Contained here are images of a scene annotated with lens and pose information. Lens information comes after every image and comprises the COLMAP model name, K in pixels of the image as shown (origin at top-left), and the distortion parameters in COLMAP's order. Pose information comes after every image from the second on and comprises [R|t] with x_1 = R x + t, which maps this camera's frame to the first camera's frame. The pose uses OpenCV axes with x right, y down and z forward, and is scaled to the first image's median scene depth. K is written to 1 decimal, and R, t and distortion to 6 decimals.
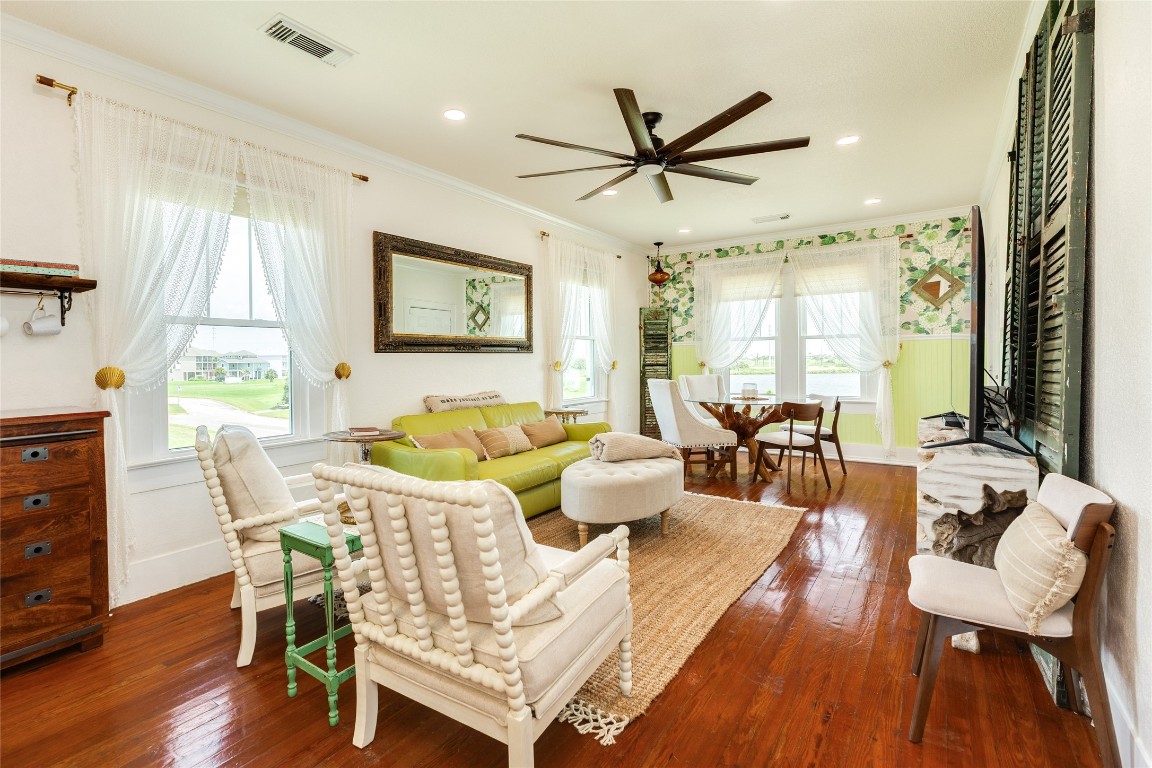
lens RADIAL K [[535.9, 0, 550.5], [0, 535.9, 361.5], [0, 0, 1]] dist [0.002777, 0.000345]
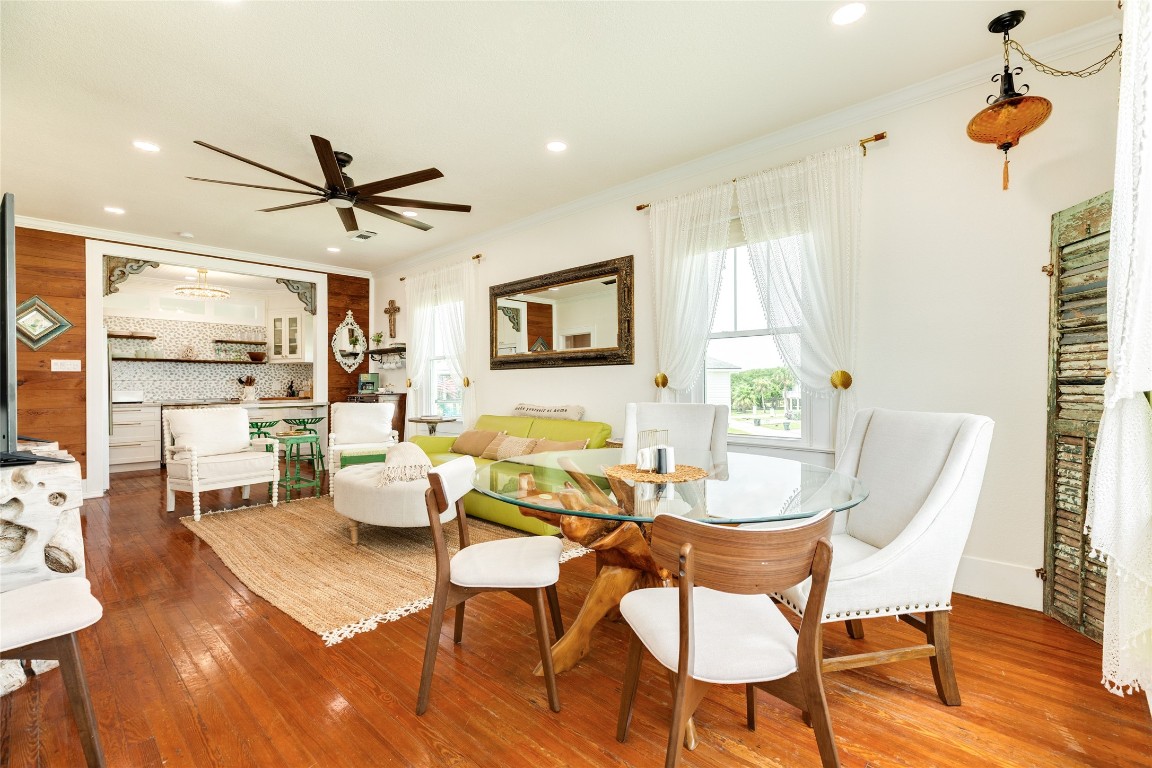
lens RADIAL K [[511.0, 0, 576.8], [0, 511.0, 380.2], [0, 0, 1]] dist [0.001477, 0.000017]
pose [[-0.129084, -0.012352, -0.991557, 0.641974], [-0.010360, 0.999885, -0.011107, 0.015143], [0.991580, 0.008839, -0.129197, 0.893411]]
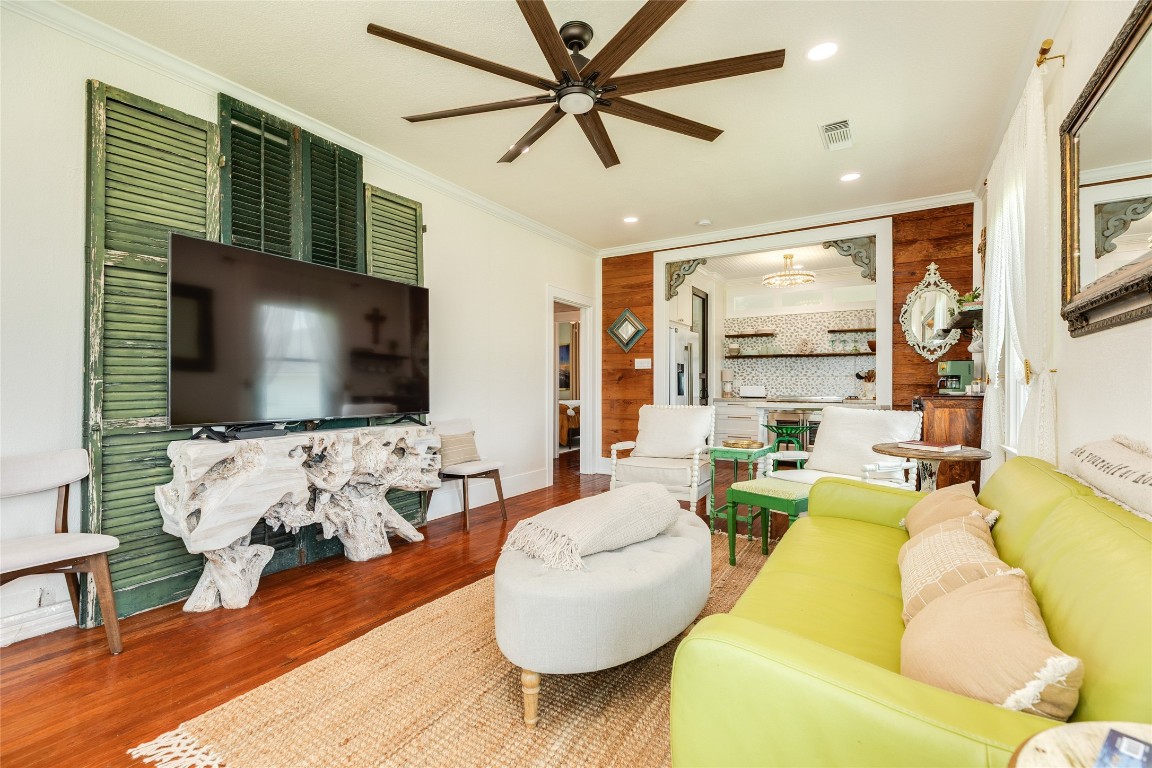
lens RADIAL K [[511.0, 0, 576.8], [0, 511.0, 380.2], [0, 0, 1]] dist [0.001477, 0.000017]
pose [[-0.998288, -0.005391, -0.058246, 0.116737], [-0.005912, 0.999944, 0.008762, 0.014408], [0.058196, 0.009092, -0.998264, 0.937265]]
